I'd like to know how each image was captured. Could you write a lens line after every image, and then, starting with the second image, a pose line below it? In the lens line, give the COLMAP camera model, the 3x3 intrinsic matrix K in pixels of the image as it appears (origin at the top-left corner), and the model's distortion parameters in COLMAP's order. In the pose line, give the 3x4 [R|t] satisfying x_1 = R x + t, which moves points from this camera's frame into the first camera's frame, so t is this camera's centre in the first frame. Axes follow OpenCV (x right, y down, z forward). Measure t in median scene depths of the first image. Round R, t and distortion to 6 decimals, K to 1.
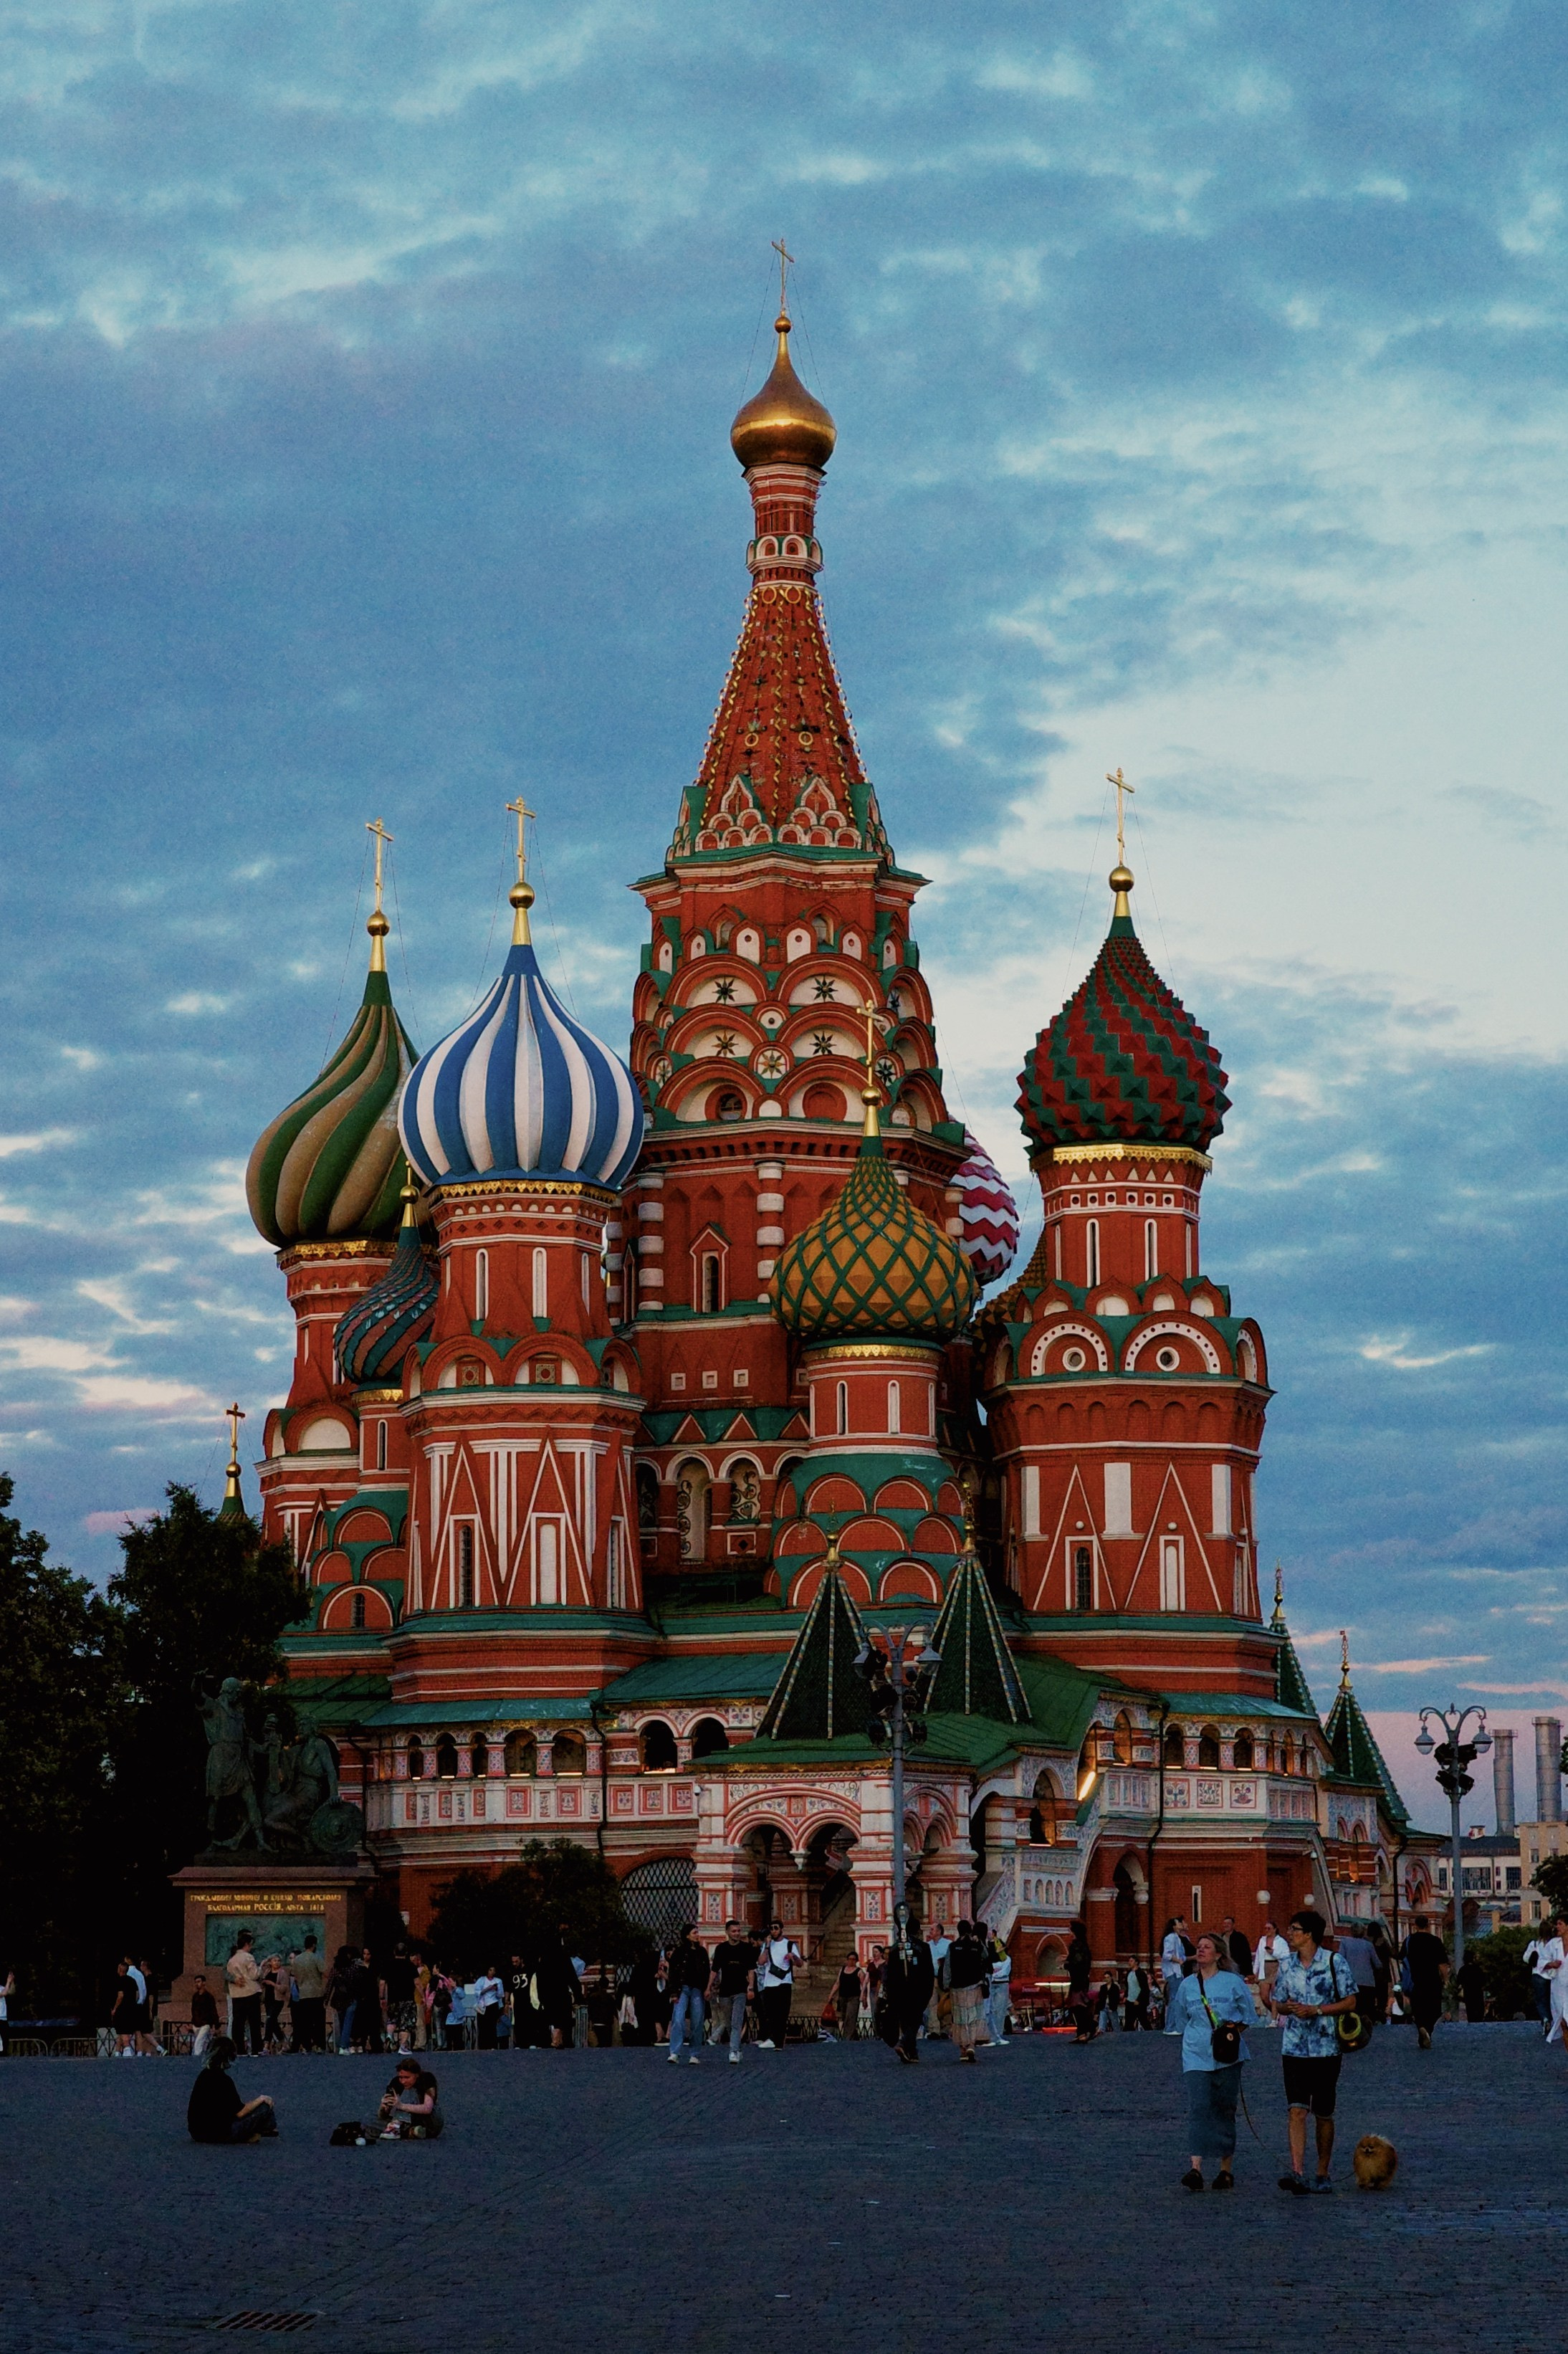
lens RADIAL K [[4757.4, 0, 784.0], [0, 4757.4, 1177.0], [0, 0, 1]] dist [0.061686, -0.052030]
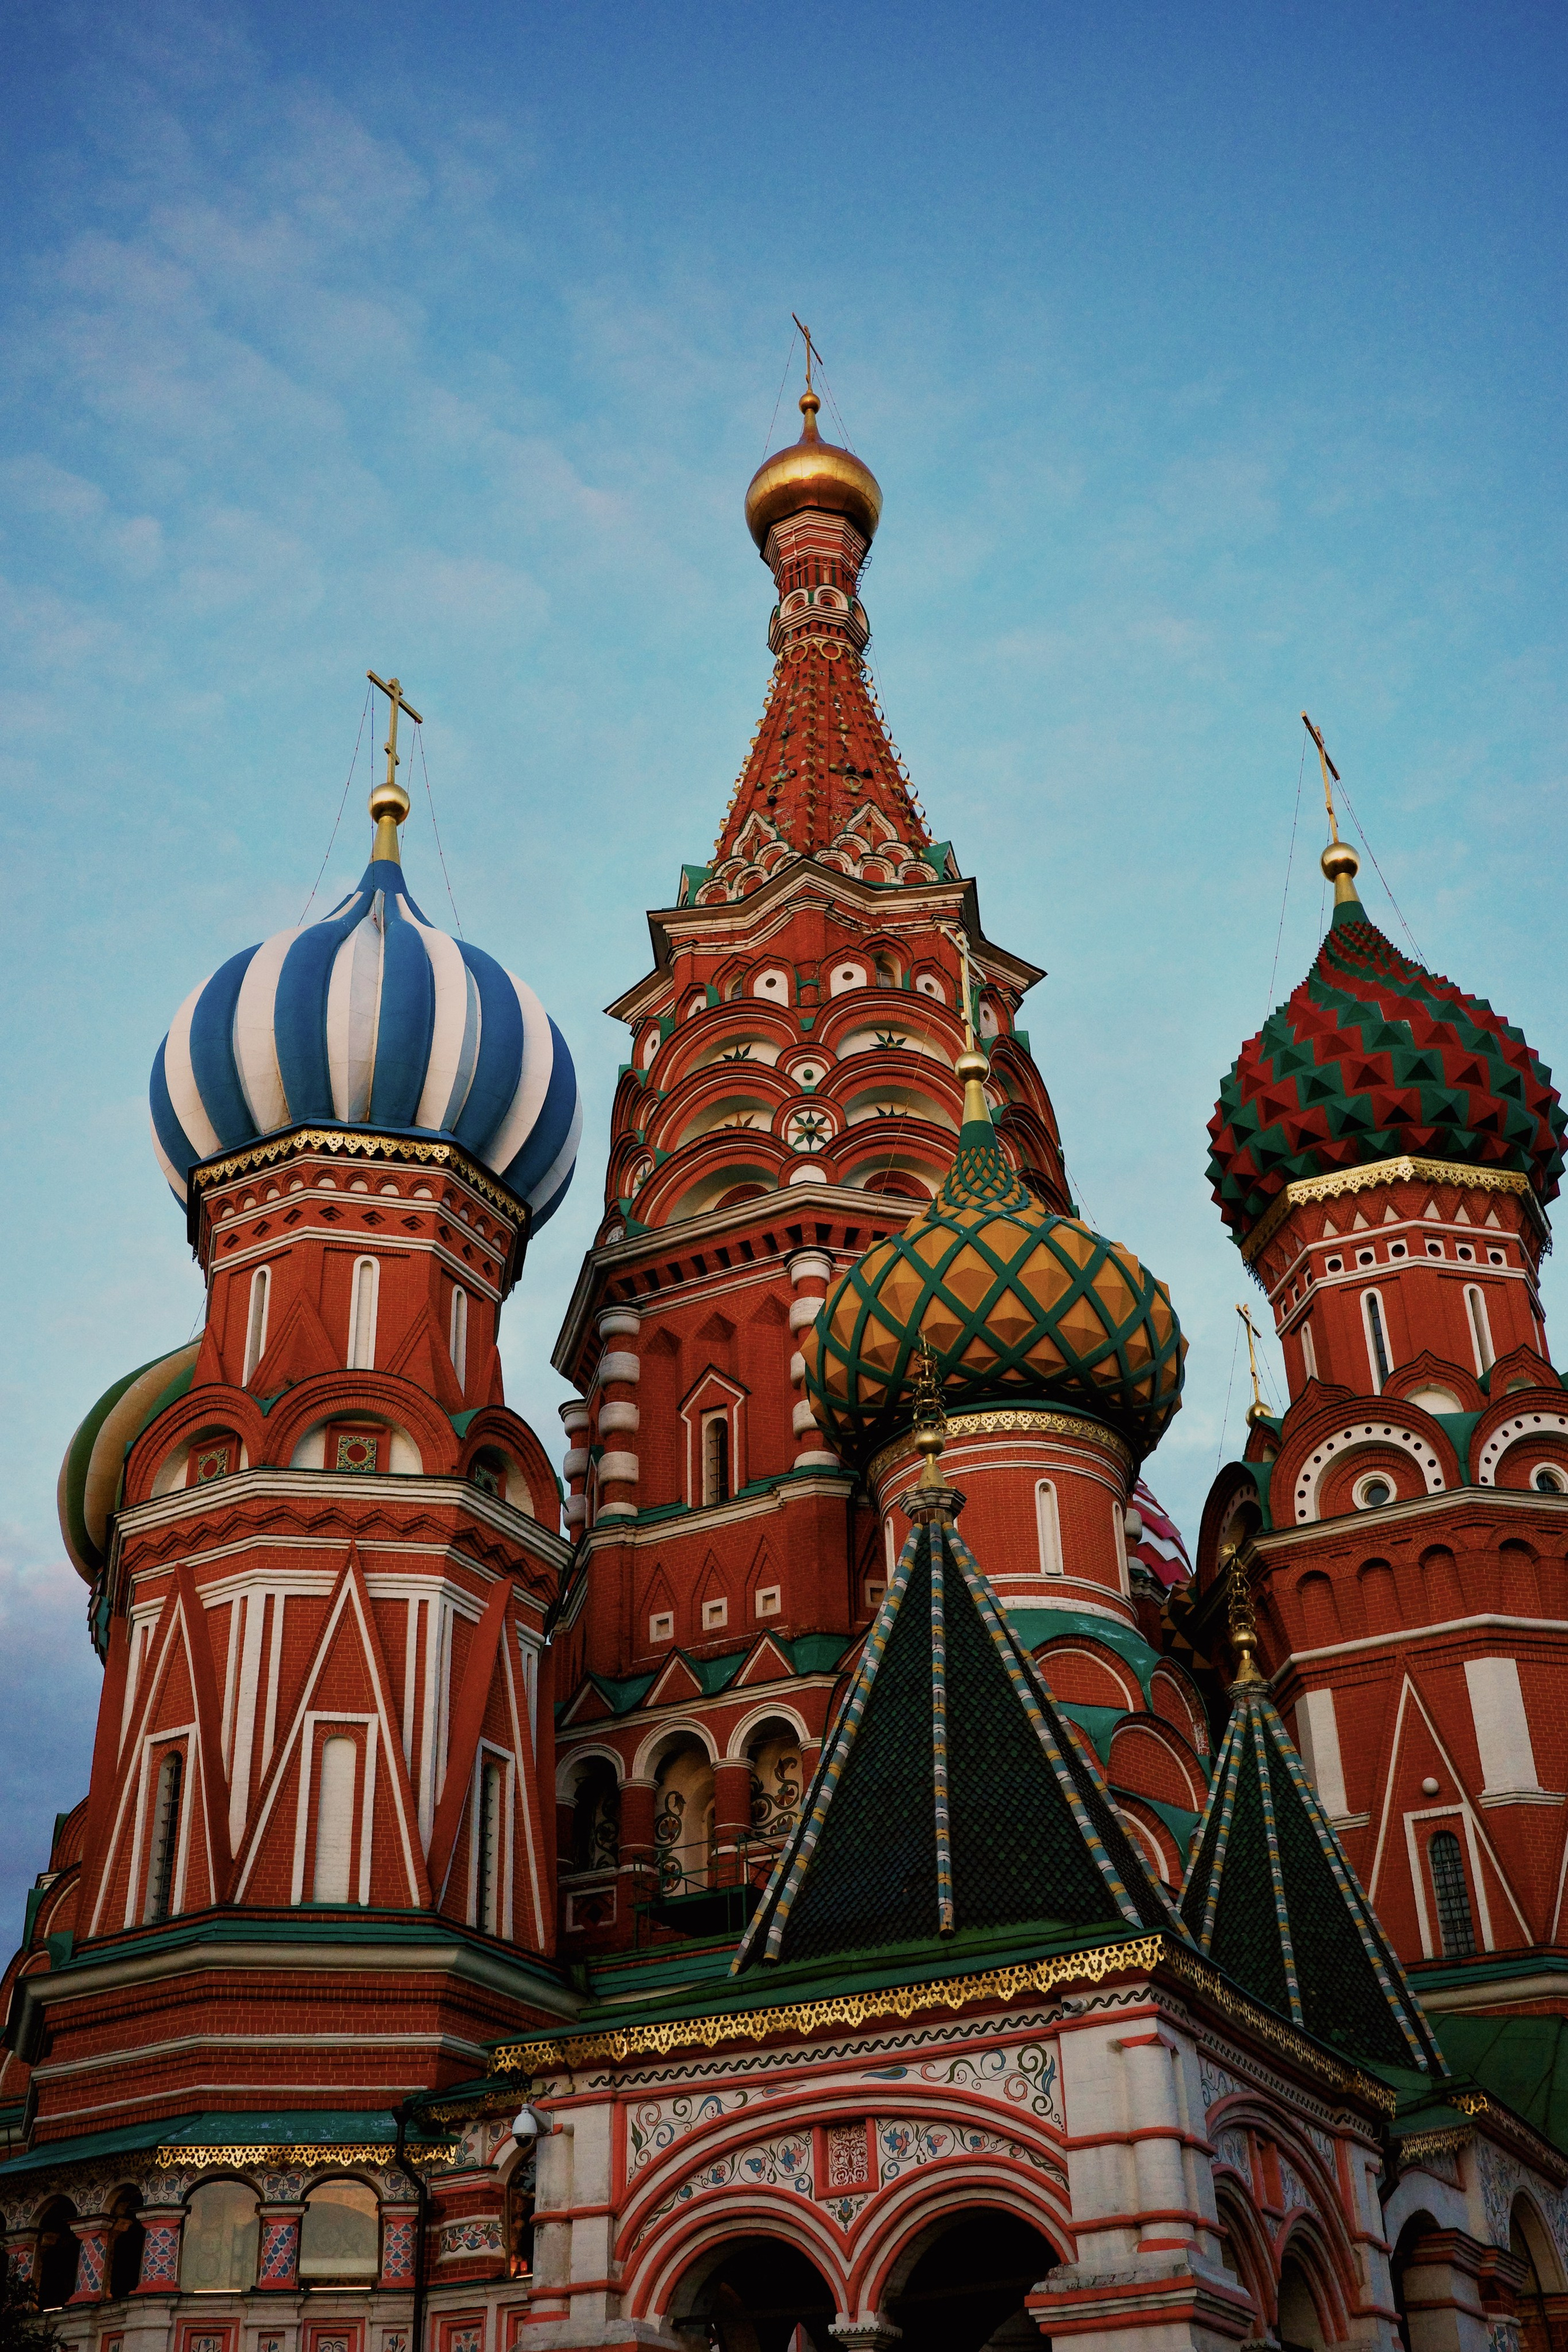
lens RADIAL K [[2619.6, 0, 784.0], [0, 2619.6, 1176.0], [0, 0, 1]] dist [0.033104, 0.020141]
pose [[0.998470, -0.042226, -0.035711, 0.006265], [0.024880, 0.919695, -0.391844, 0.120951], [0.049389, 0.390356, 0.919338, 0.711906]]
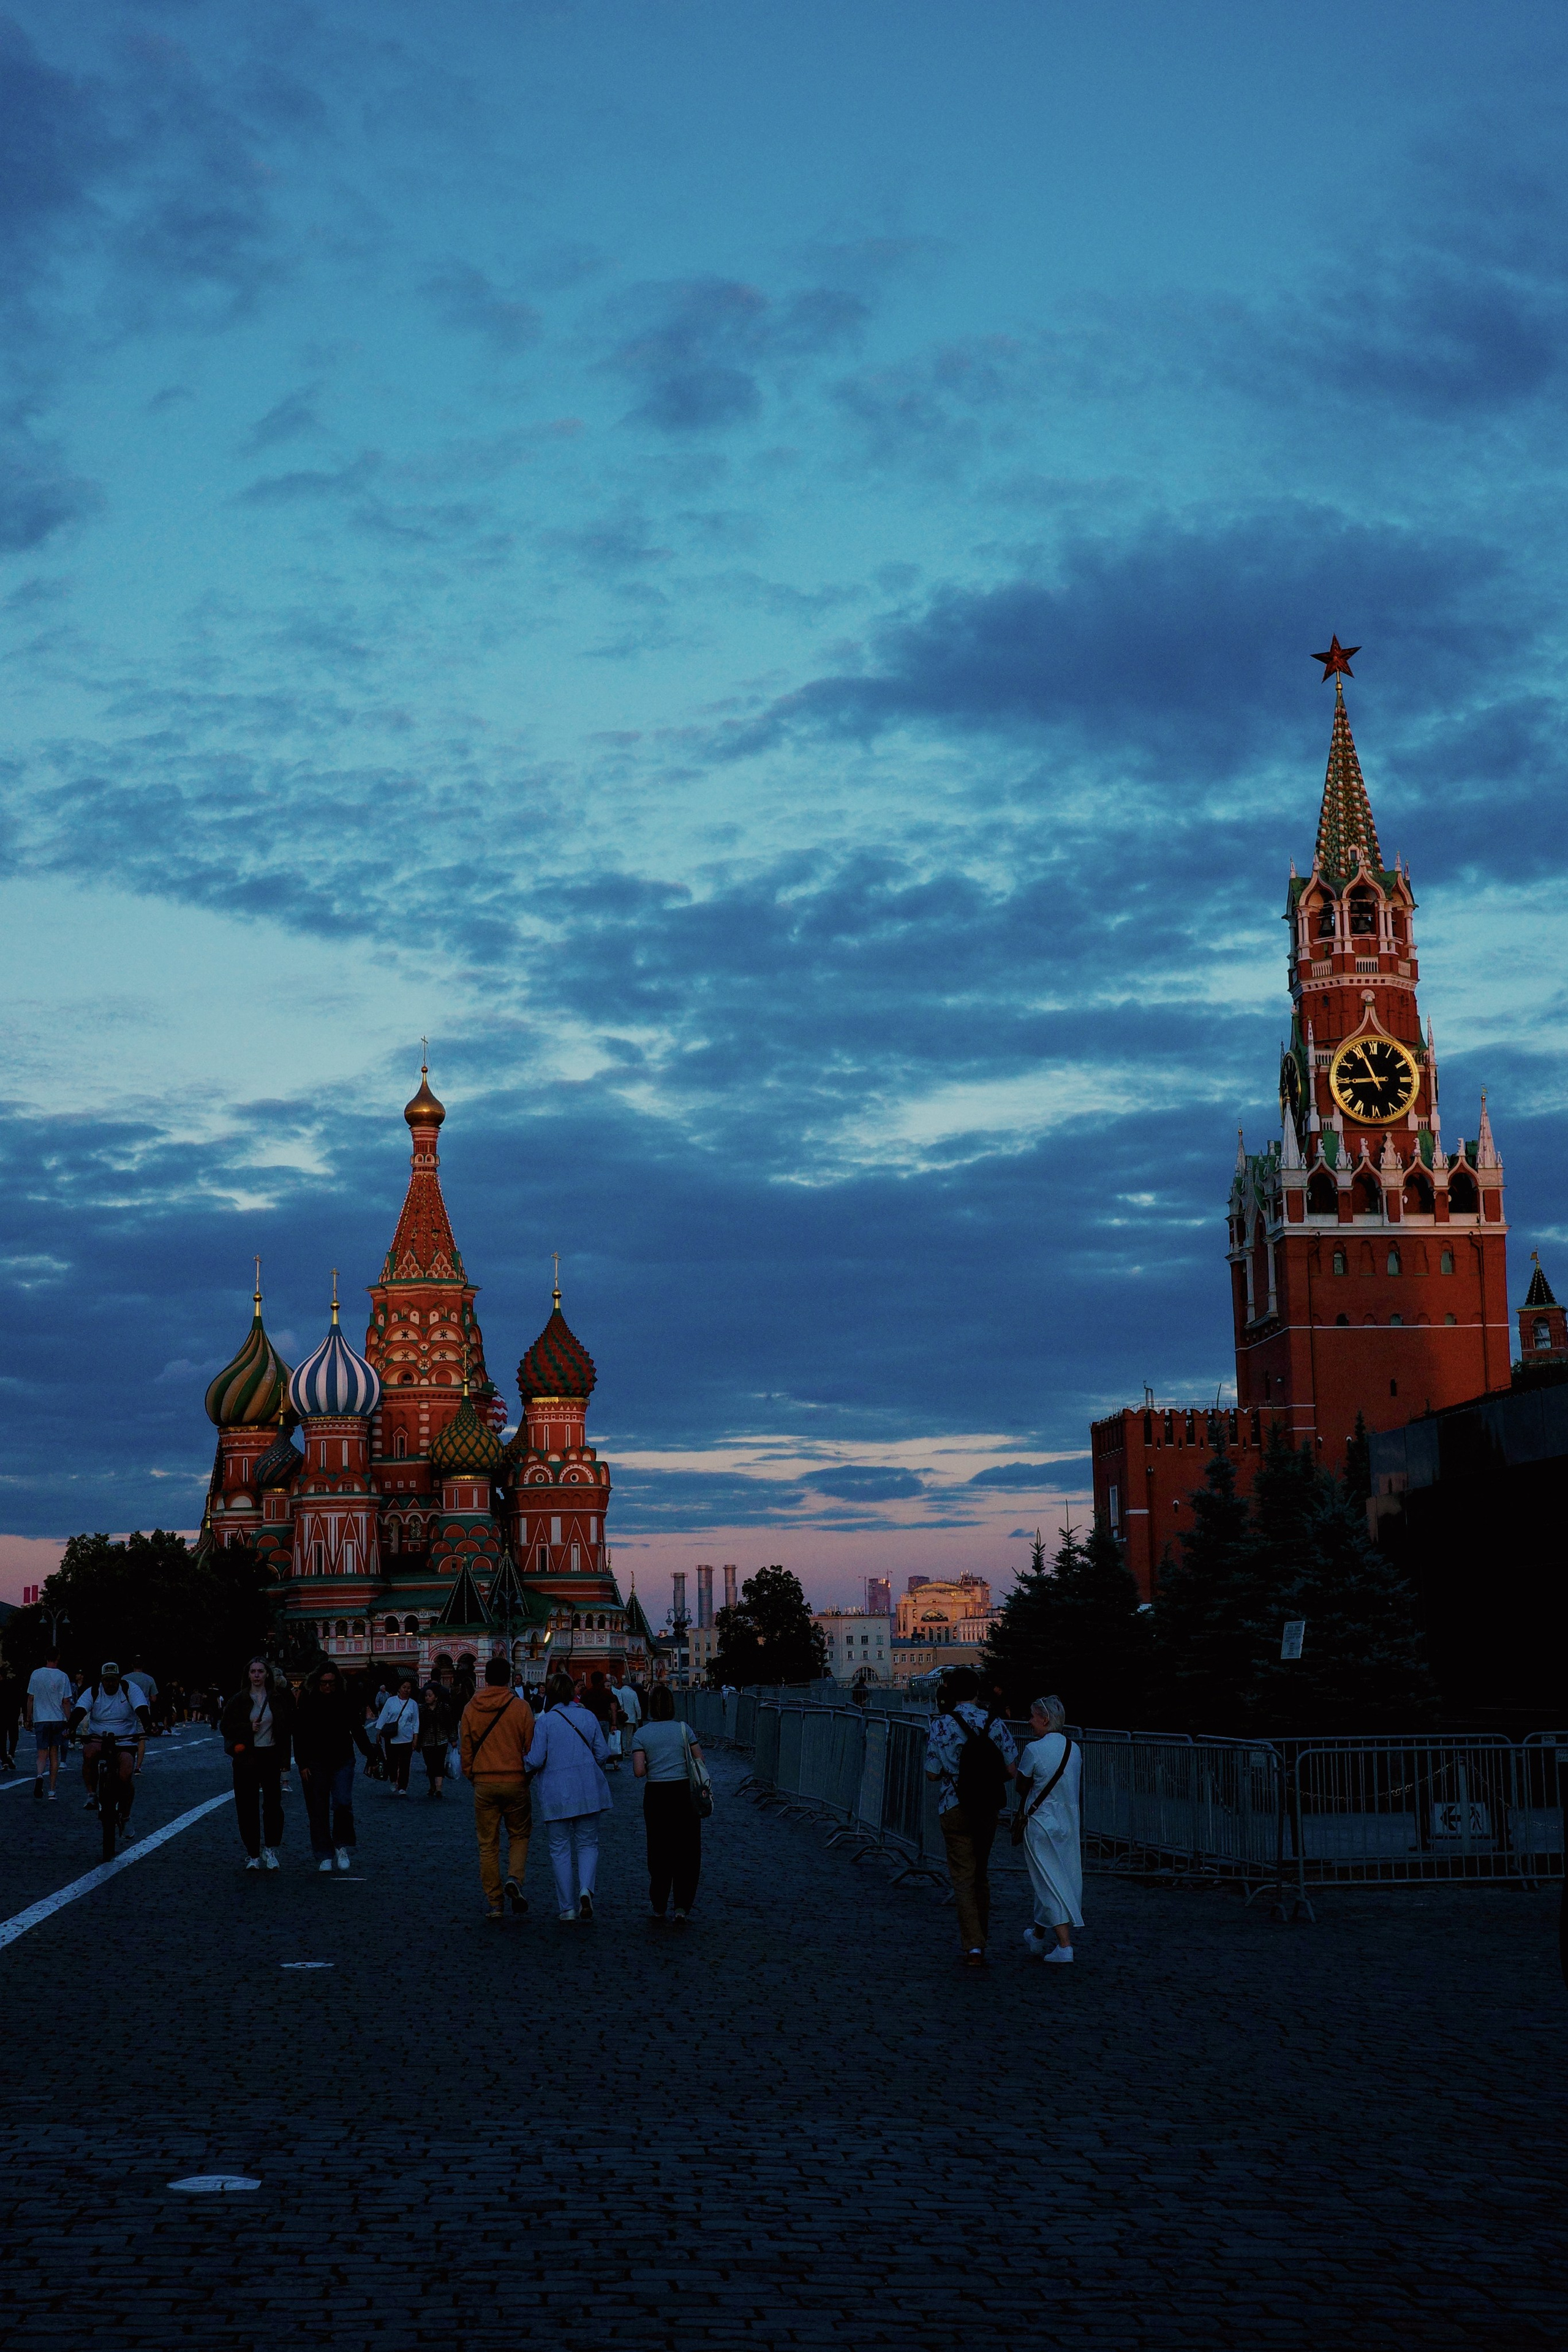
lens RADIAL K [[3223.4, 0, 784.0], [0, 3223.4, 1176.0], [0, 0, 1]] dist [0.031755, -0.001024]
pose [[0.983225, 0.011658, 0.182026, -0.138354], [-0.011128, 0.999930, -0.003929, -0.127829], [-0.182059, 0.001838, 0.983286, -0.826842]]
